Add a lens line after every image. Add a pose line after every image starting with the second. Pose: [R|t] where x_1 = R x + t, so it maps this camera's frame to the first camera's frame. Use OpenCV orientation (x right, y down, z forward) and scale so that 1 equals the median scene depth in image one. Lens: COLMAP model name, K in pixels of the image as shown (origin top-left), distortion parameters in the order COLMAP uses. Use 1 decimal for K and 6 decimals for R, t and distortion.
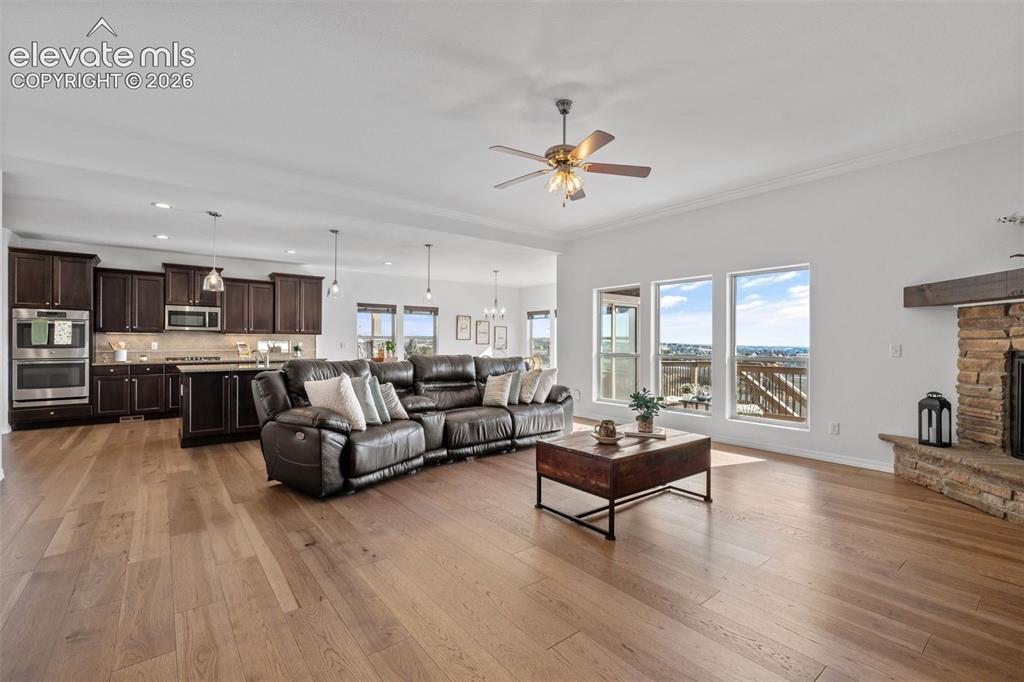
lens RADIAL K [[451.3, 0, 513.2], [0, 451.3, 345.8], [0, 0, 1]] dist [-0.001014, 0.000188]
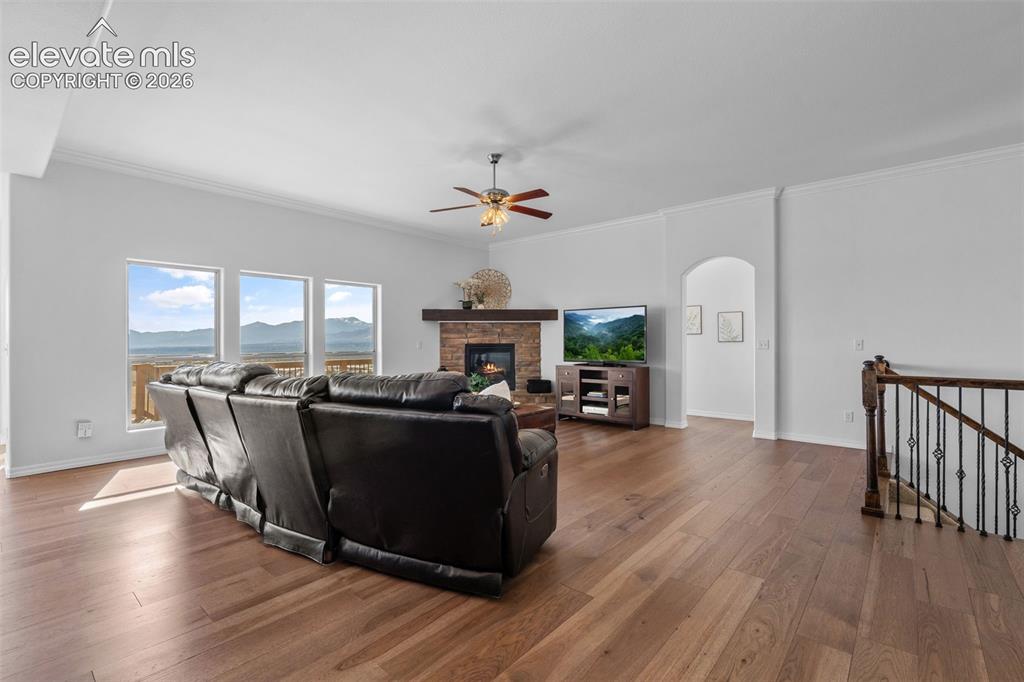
lens RADIAL K [[460.0, 0, 520.8], [0, 460.0, 339.4], [0, 0, 1]] dist [-0.001461, 0.000767]
pose [[-0.198407, 0.000974, 0.980119, -1.063001], [0.009889, 0.999951, 0.001008, -0.009148], [-0.980070, 0.009892, -0.198407, 1.058132]]
